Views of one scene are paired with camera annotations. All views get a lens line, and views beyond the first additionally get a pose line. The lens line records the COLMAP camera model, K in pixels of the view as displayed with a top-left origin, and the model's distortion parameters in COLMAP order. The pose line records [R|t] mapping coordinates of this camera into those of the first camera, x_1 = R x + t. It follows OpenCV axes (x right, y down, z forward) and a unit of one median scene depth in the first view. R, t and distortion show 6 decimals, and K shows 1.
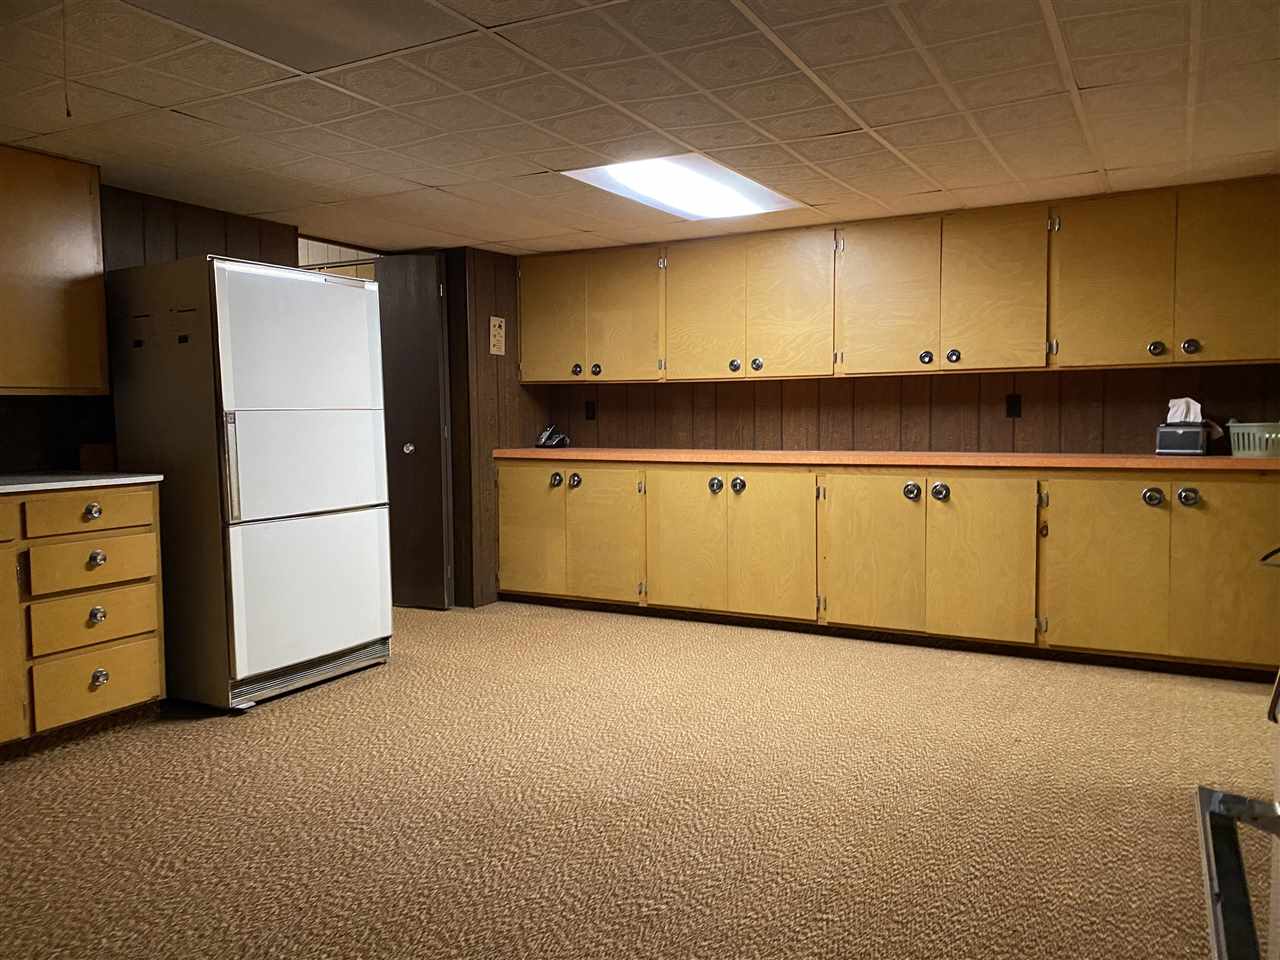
lens RADIAL K [[971.8, 0, 637.5], [0, 971.8, 474.1], [0, 0, 1]] dist [0.017007, -0.005163]
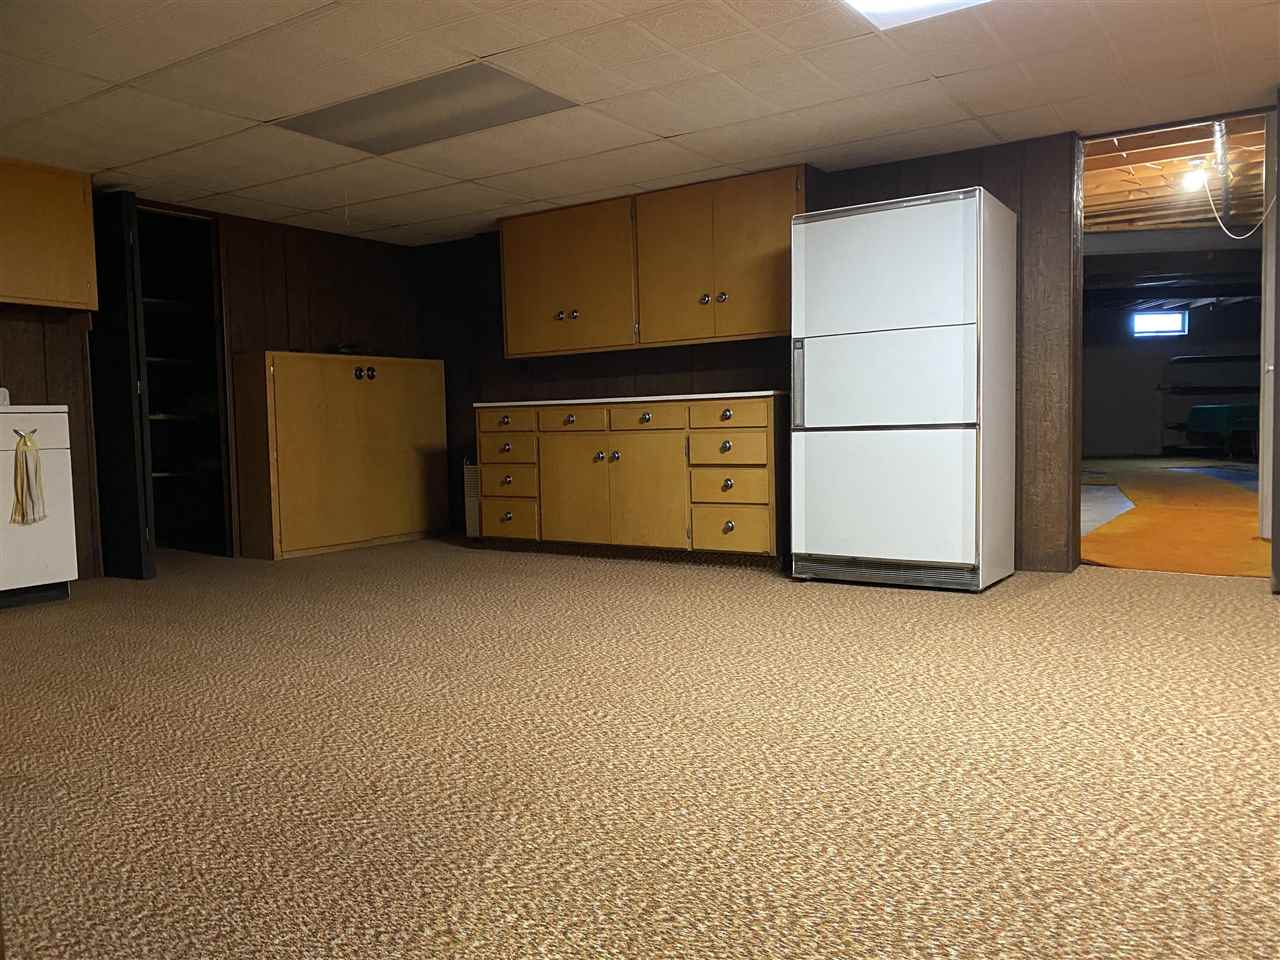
lens RADIAL K [[971.8, 0, 639.0], [0, 971.8, 489.2], [0, 0, 1]] dist [0.017007, -0.005163]
pose [[-0.088076, 0.078132, -0.993045, 0.938105], [-0.029629, 0.996272, 0.081014, 0.036181], [0.995673, 0.036558, -0.085433, 0.998654]]
